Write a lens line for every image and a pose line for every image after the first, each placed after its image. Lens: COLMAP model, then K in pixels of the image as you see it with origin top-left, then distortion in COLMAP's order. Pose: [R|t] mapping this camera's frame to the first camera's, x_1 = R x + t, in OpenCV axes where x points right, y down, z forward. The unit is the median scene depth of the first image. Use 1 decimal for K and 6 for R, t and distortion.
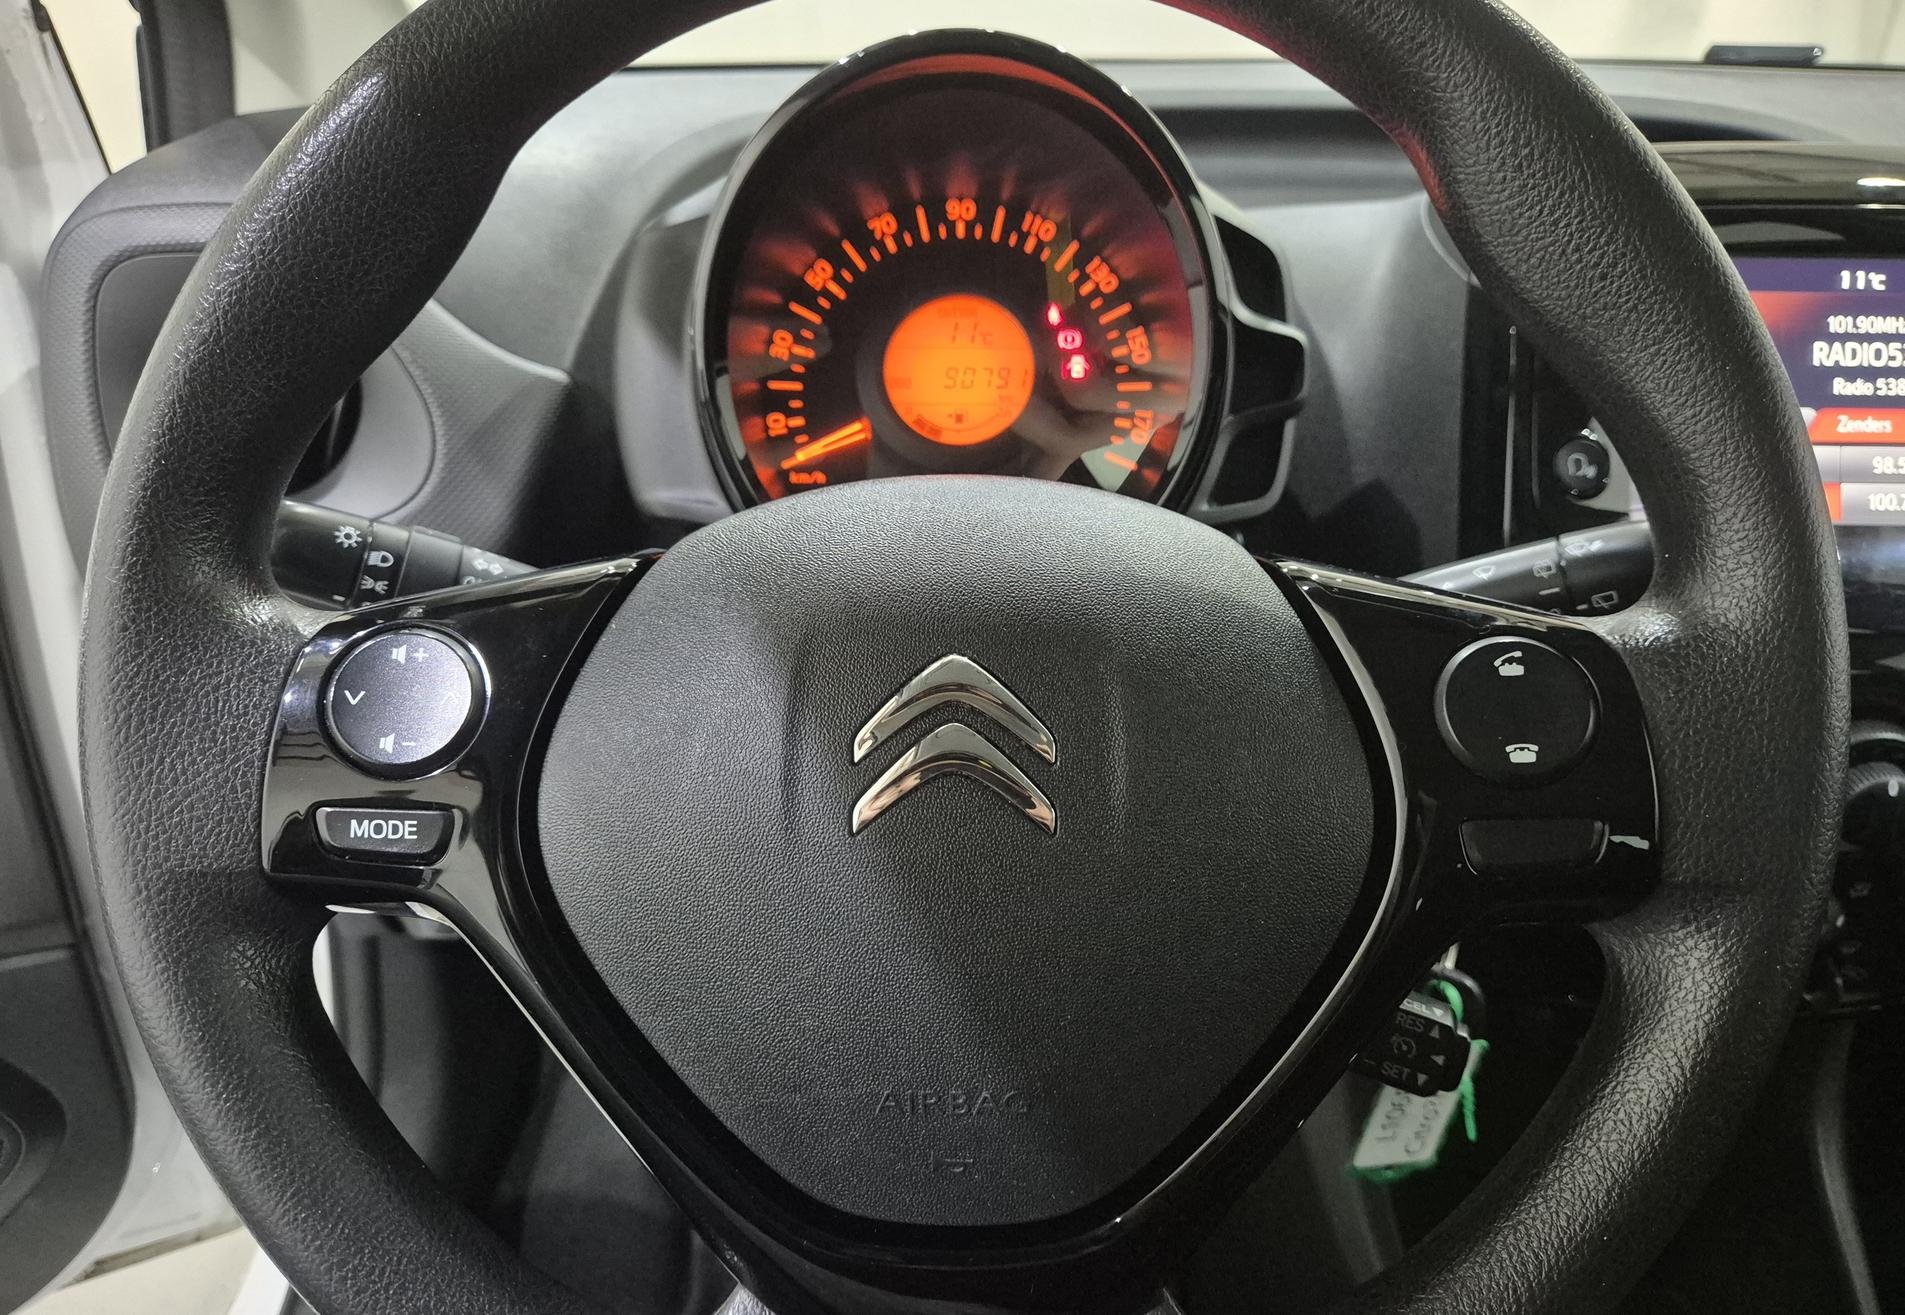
lens RADIAL K [[1259.3, 0, 941.0], [0, 1259.3, 667.9], [0, 0, 1]] dist [0.003352, 0.000845]
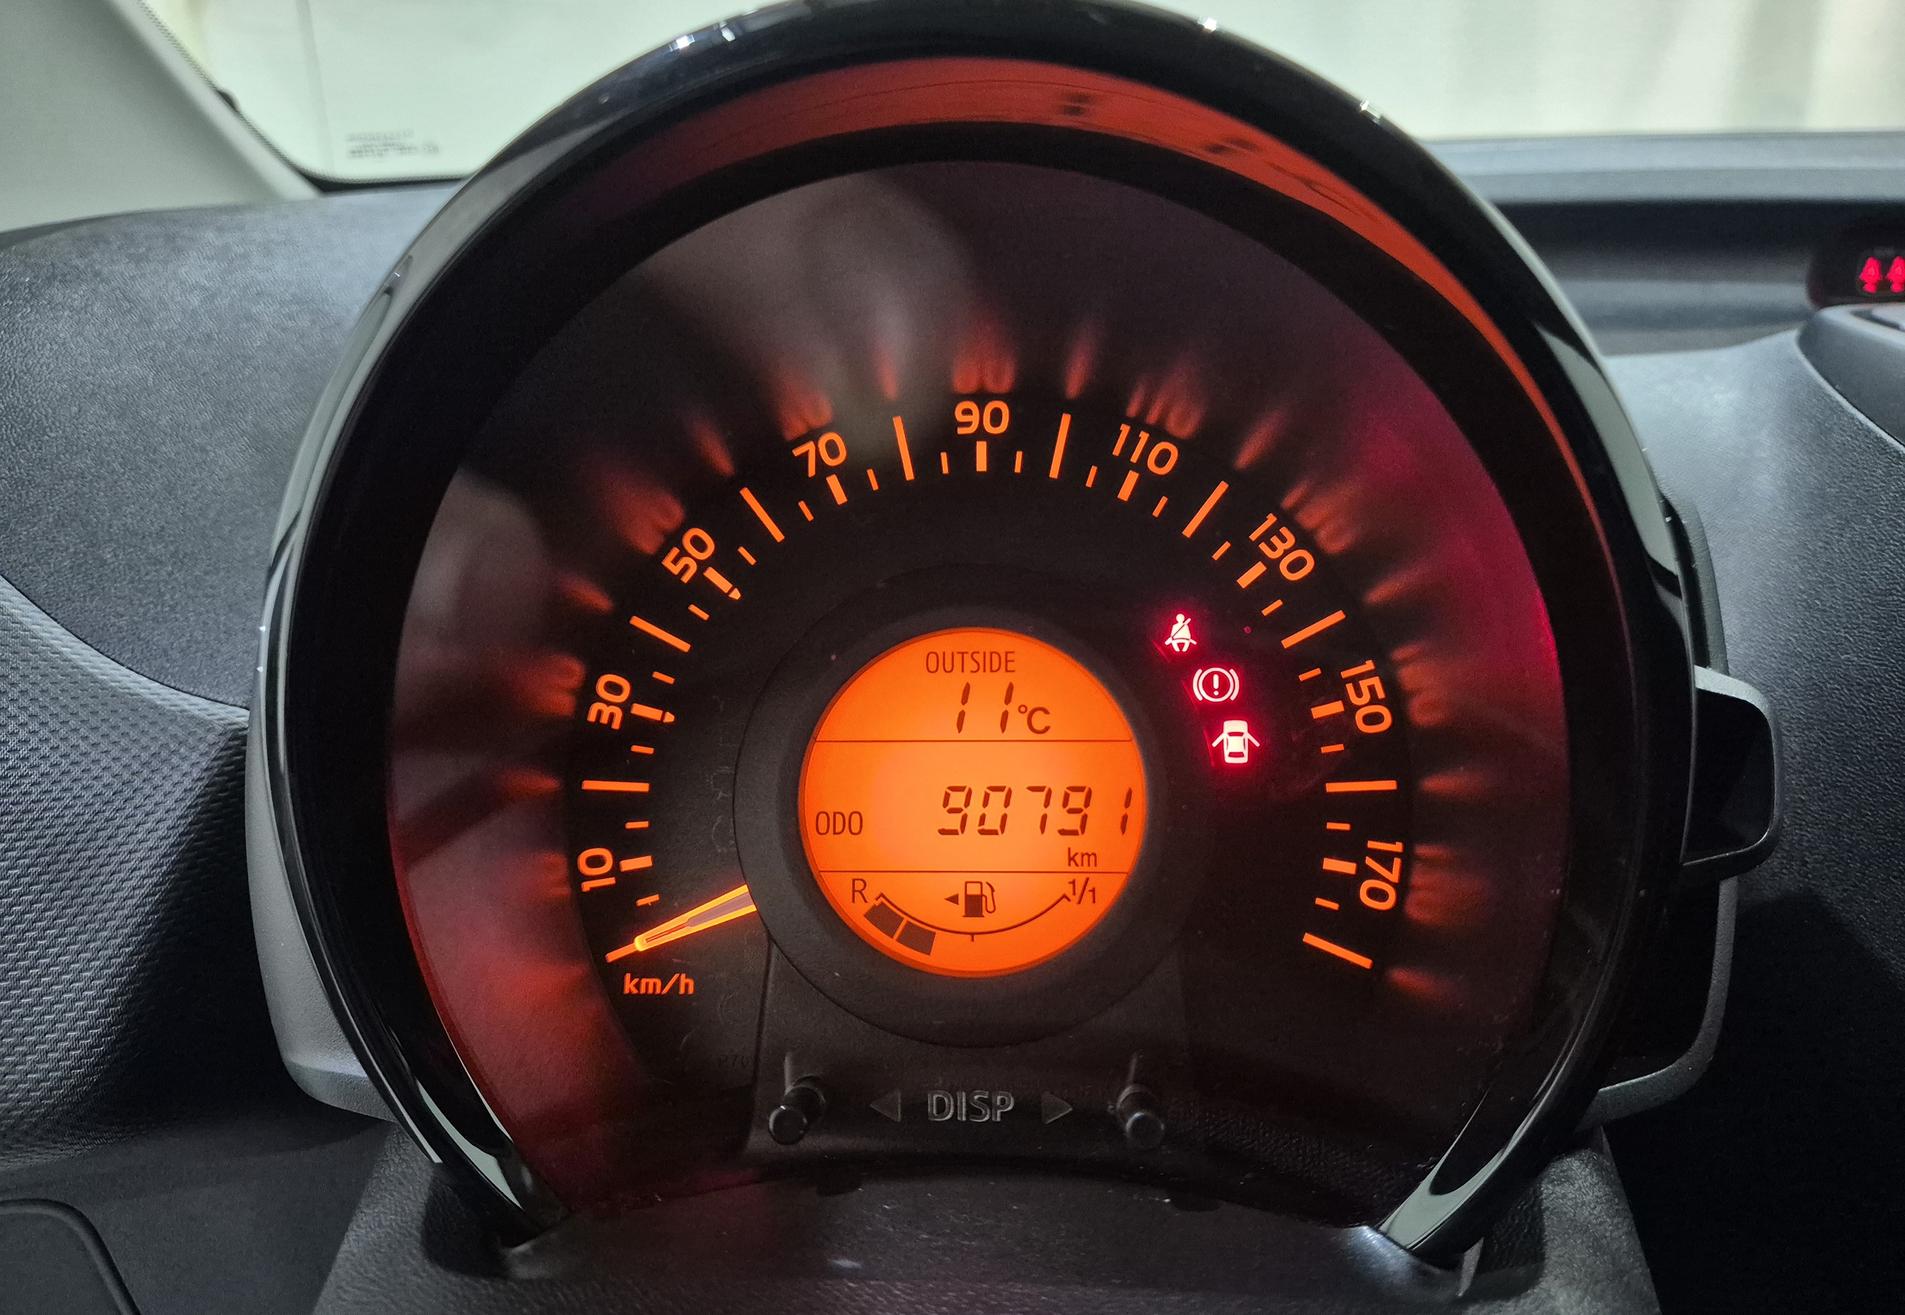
lens RADIAL K [[1259.3, 0, 959.1], [0, 1259.3, 650.1], [0, 0, 1]] dist [0.003352, 0.000845]
pose [[0.998888, -0.010854, -0.045891, 0.028177], [0.006332, 0.995211, -0.097541, -0.228308], [0.046730, 0.097142, 0.994173, 0.528623]]
